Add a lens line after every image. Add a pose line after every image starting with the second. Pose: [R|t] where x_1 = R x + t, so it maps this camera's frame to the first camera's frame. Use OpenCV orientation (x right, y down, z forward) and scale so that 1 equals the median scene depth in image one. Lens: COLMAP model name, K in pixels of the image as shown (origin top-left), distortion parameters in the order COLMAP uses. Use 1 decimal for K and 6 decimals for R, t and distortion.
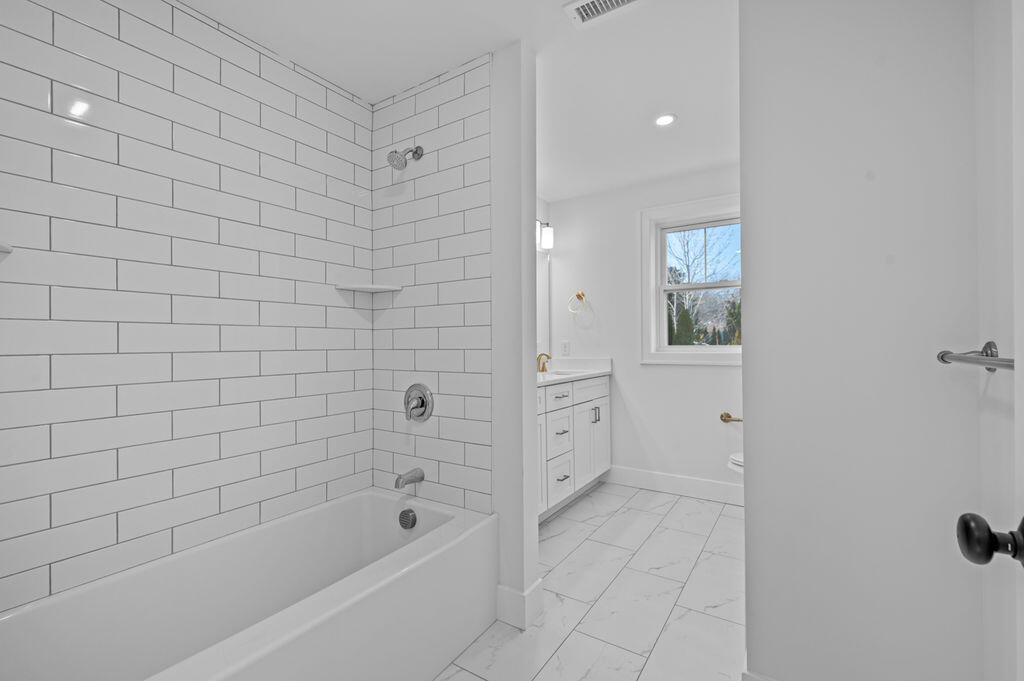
lens RADIAL K [[452.5, 0, 512.0], [0, 452.5, 340.5], [0, 0, 1]] dist [0.000301, 0.000003]
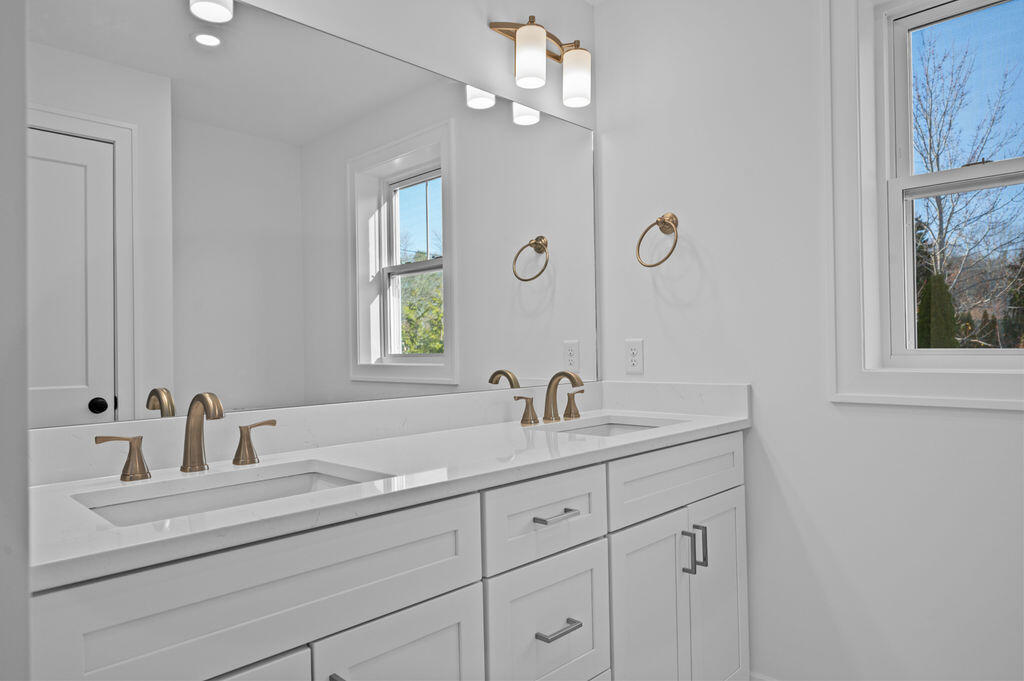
lens RADIAL K [[655.7, 0, 512.0], [0, 655.7, 340.5], [0, 0, 1]] dist [-0.001413, -0.000460]
pose [[0.979994, -0.011376, -0.198701, 0.135303], [0.011724, 0.999931, 0.000578, 0.000649], [0.198681, -0.002896, 0.980060, 0.430720]]
